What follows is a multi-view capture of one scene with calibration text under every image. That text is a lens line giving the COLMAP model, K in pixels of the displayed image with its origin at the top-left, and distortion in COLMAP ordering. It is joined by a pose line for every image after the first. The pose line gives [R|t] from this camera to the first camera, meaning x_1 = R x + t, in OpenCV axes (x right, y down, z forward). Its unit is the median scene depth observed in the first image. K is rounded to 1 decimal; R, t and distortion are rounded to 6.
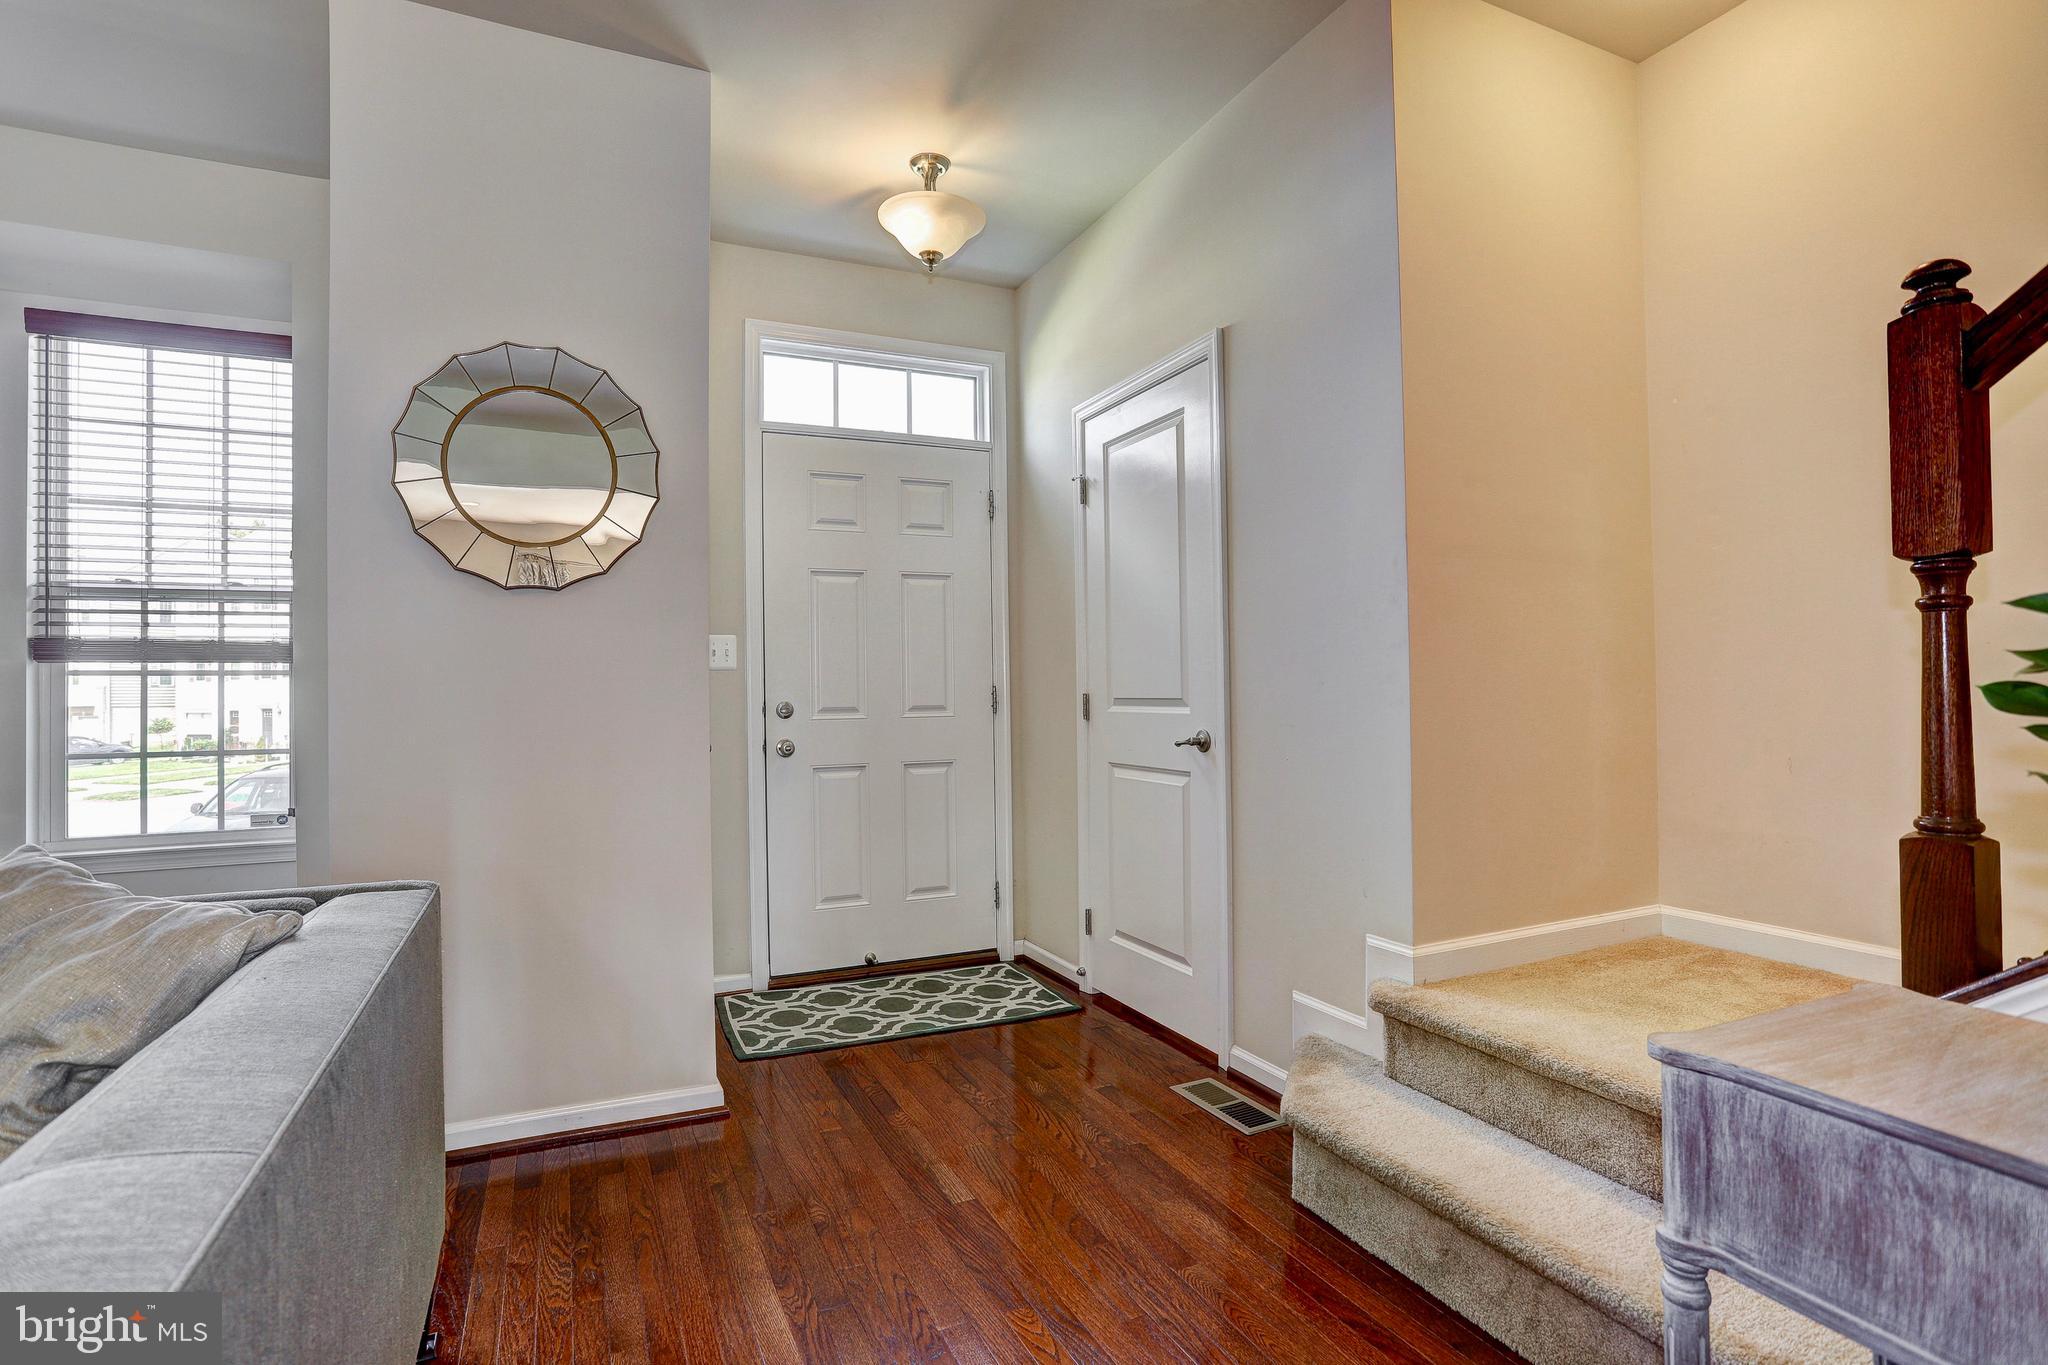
lens RADIAL K [[985.7, 0, 1024.0], [0, 985.7, 673.5], [0, 0, 1]] dist [-0.026739, 0.000766]
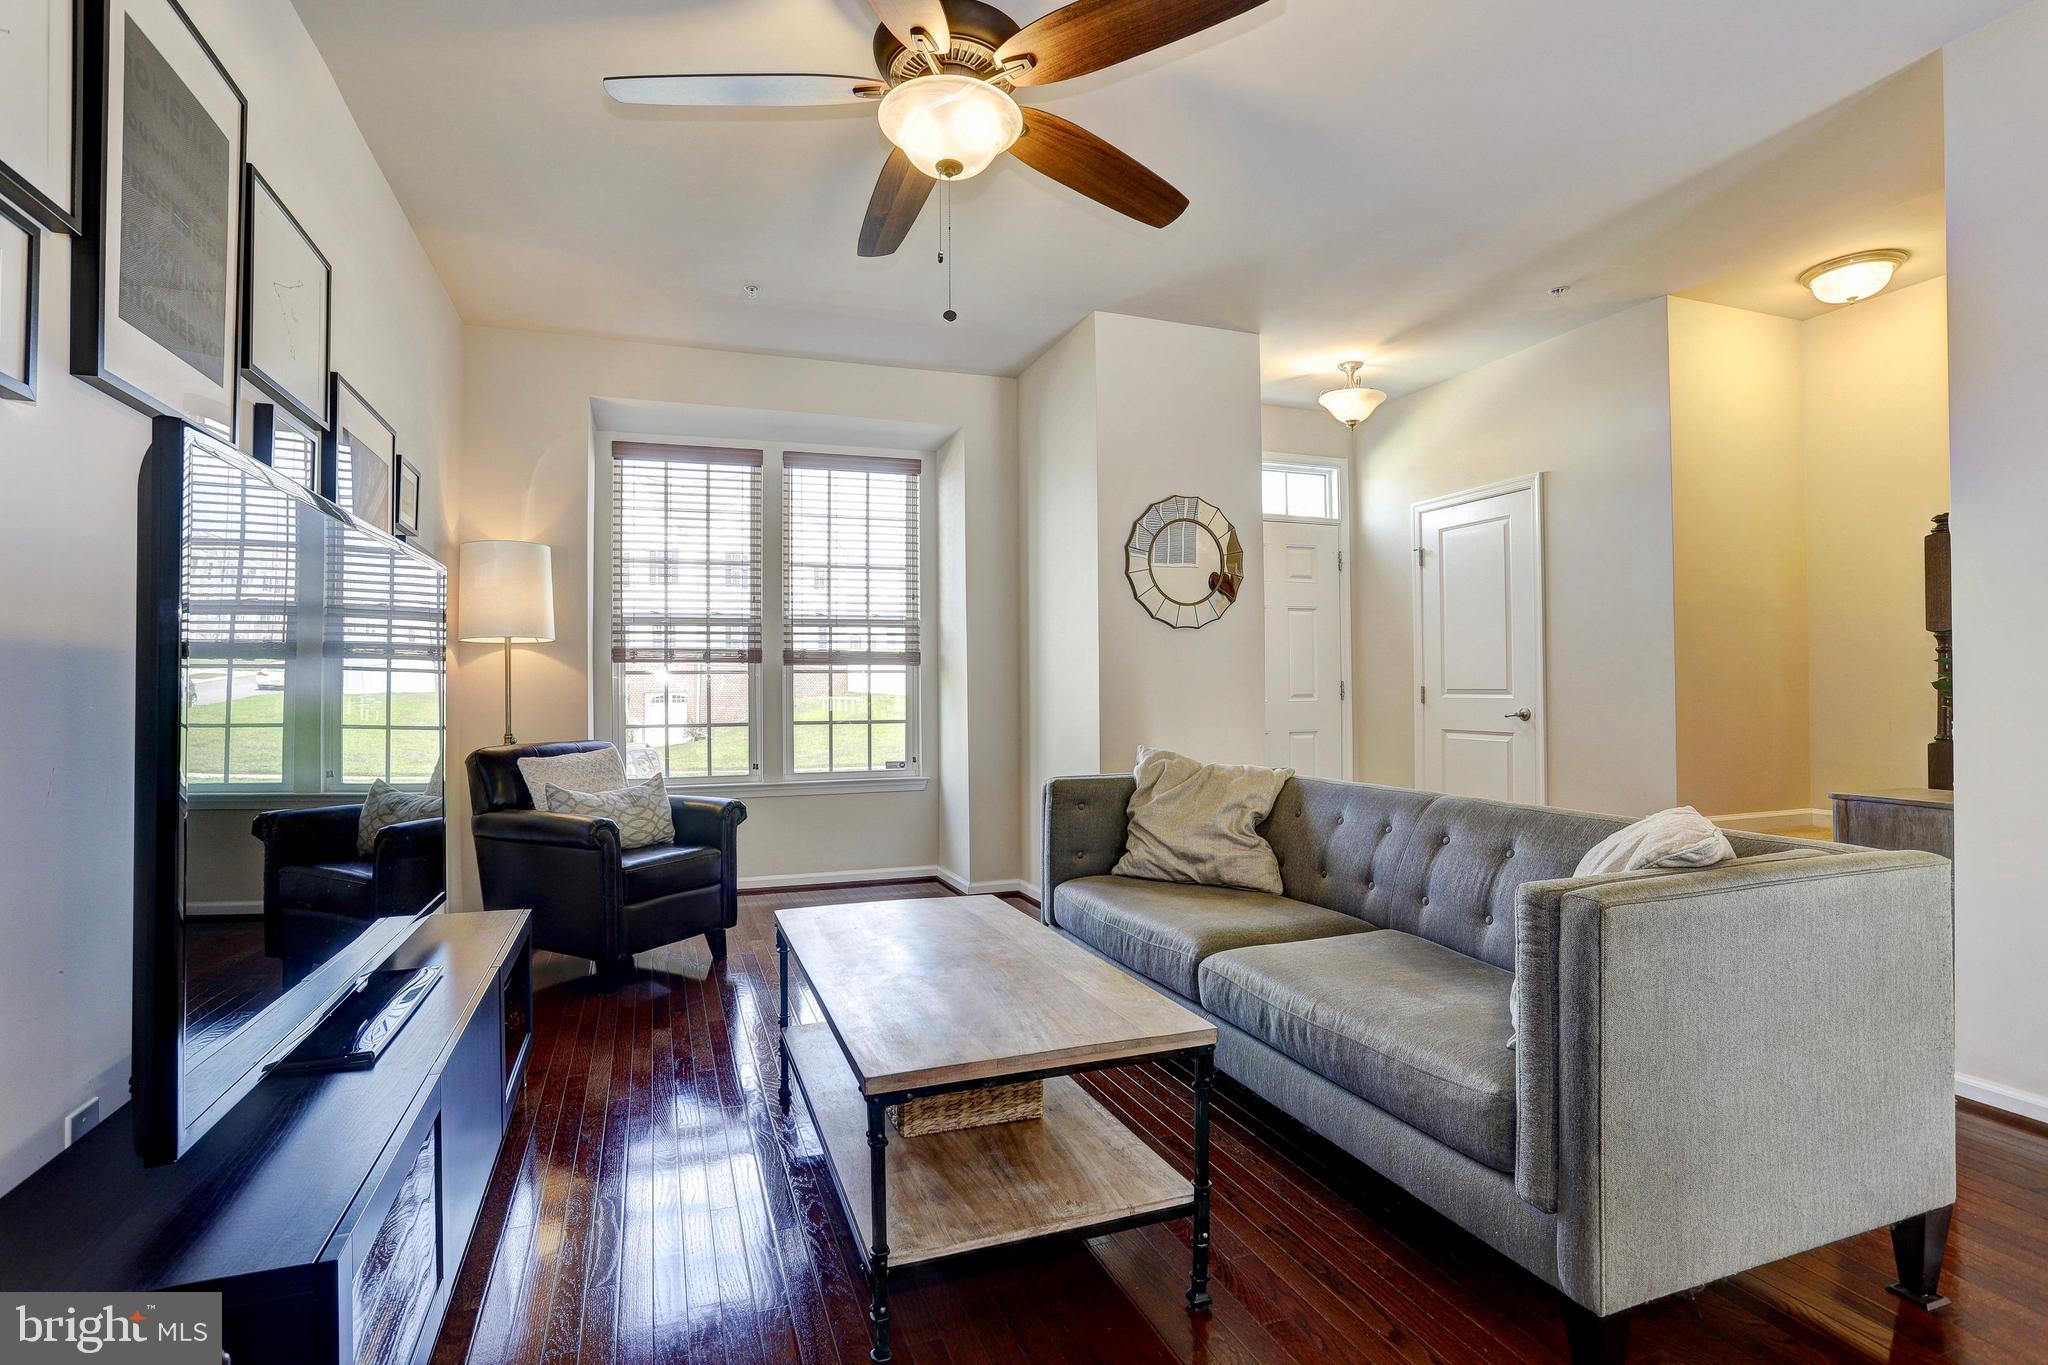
lens RADIAL K [[999.9, 0, 1023.8], [0, 999.9, 675.3], [0, 0, 1]] dist [-0.045465, 0.028298]
pose [[0.997296, 0.003461, -0.073405, -0.466896], [-0.003103, 0.999983, 0.004988, -0.003801], [0.073421, -0.004747, 0.997290, -0.641194]]
